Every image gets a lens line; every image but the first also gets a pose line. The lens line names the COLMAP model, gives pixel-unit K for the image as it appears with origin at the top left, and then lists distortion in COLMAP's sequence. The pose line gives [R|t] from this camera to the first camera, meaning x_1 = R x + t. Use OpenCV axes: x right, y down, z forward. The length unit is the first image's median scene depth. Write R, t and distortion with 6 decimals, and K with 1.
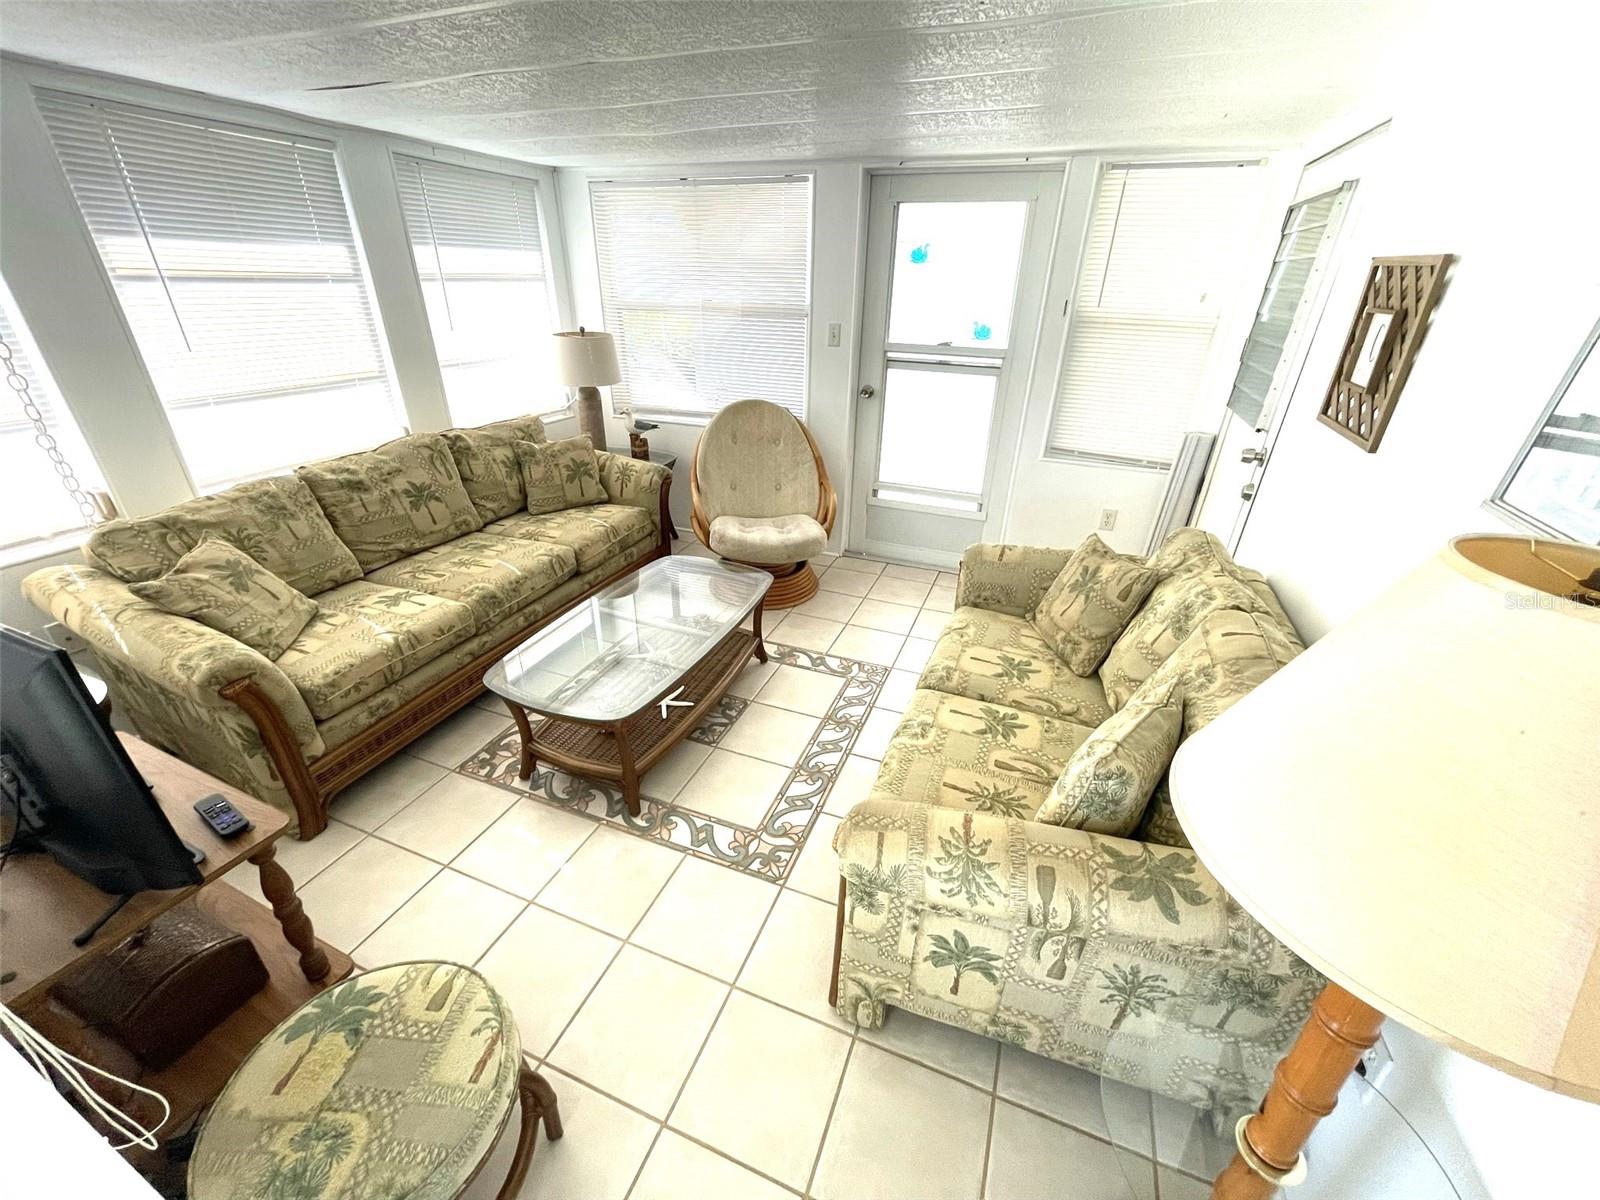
lens RADIAL K [[642.2, 0, 799.4], [0, 642.2, 605.1], [0, 0, 1]] dist [-0.000882, -0.000262]
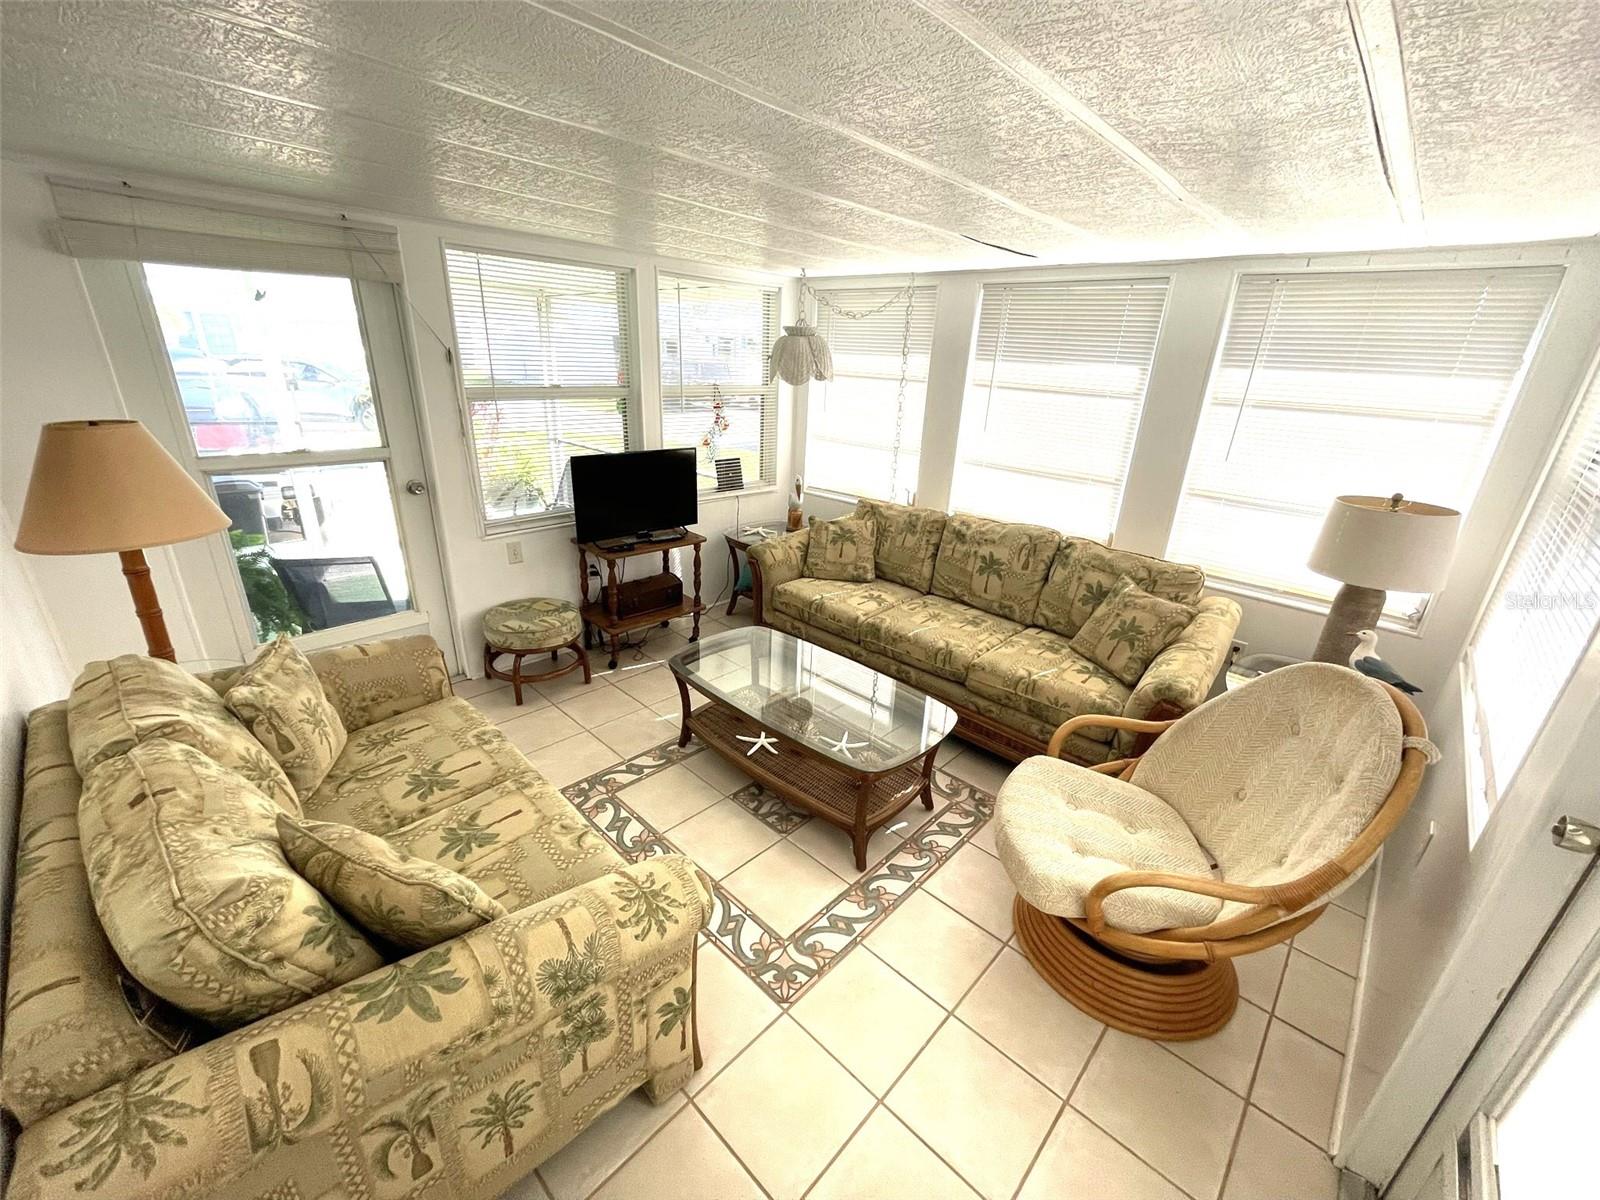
lens RADIAL K [[642.2, 0, 799.4], [0, 642.2, 605.1], [0, 0, 1]] dist [-0.000882, -0.000262]
pose [[-0.371565, 0.303541, -0.877384, 0.587187], [-0.470260, 0.753307, 0.459766, -0.498716], [0.800497, 0.583431, -0.137160, 0.943502]]
